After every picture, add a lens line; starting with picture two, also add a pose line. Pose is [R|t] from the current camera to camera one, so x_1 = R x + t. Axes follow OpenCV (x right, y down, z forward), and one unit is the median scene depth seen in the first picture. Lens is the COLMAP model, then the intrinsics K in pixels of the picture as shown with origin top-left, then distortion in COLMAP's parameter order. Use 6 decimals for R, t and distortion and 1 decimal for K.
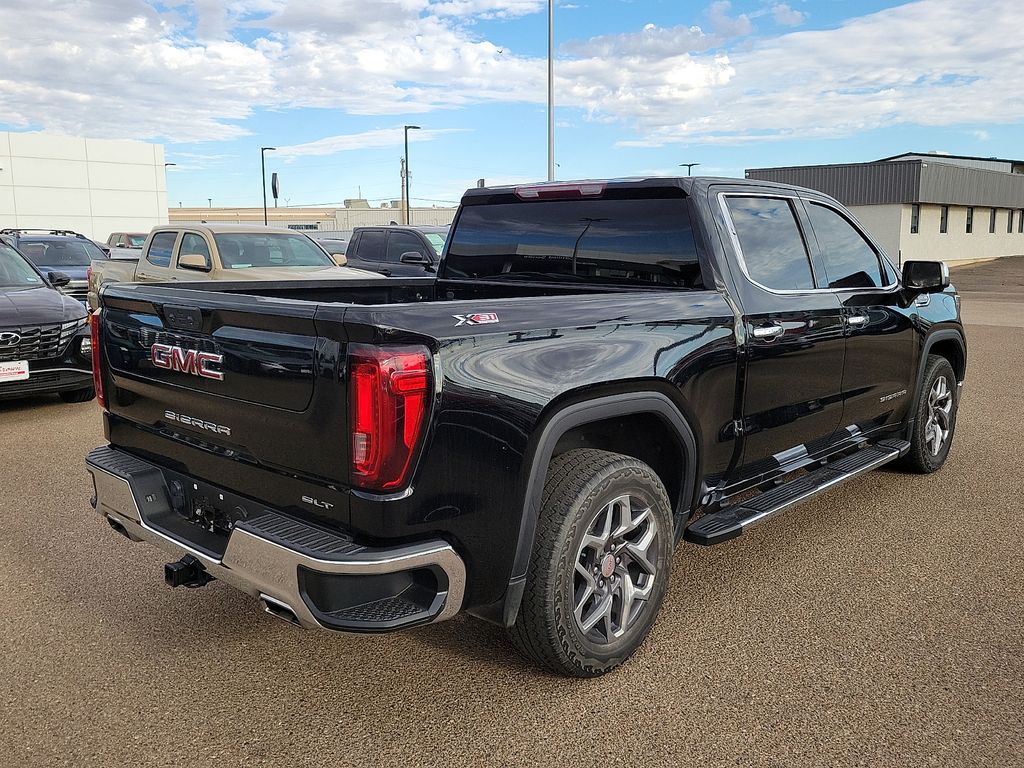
lens RADIAL K [[870.3, 0, 507.8], [0, 870.3, 369.2], [0, 0, 1]] dist [0.072182, -0.059805]
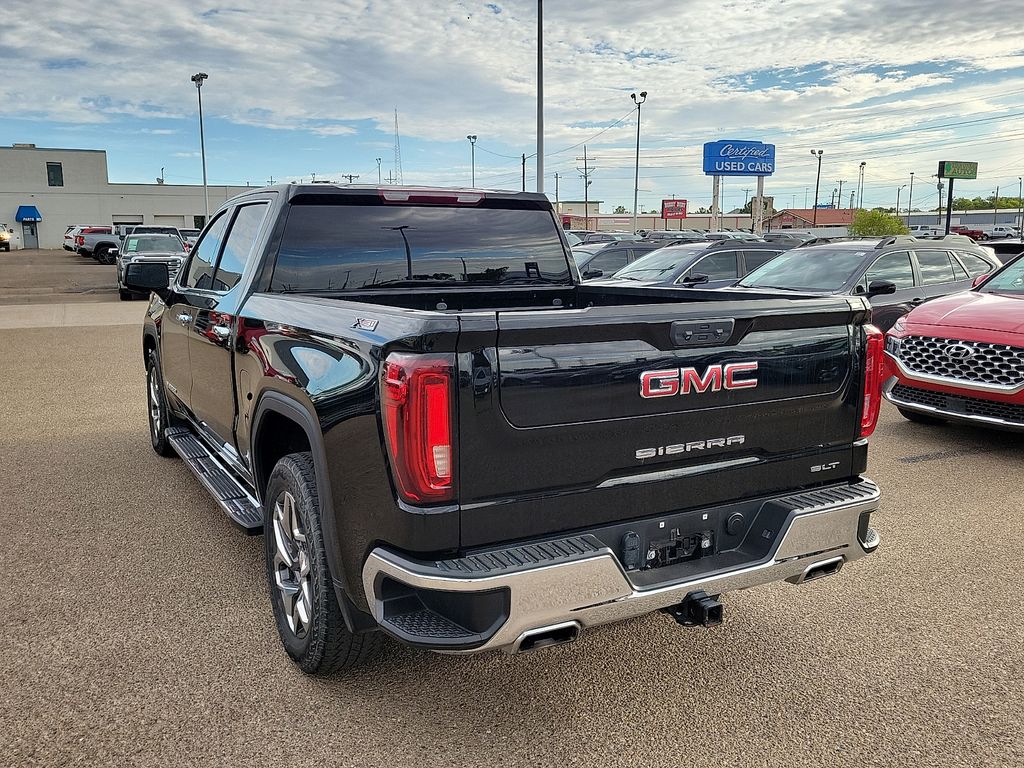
lens RADIAL K [[867.8, 0, 503.9], [0, 867.8, 378.6], [0, 0, 1]] dist [0.068687, -0.050523]
pose [[0.299305, -0.147678, 0.942660, -0.161189], [0.140720, 0.983979, 0.109471, -0.017454], [-0.943724, 0.099886, 0.315291, 0.113647]]
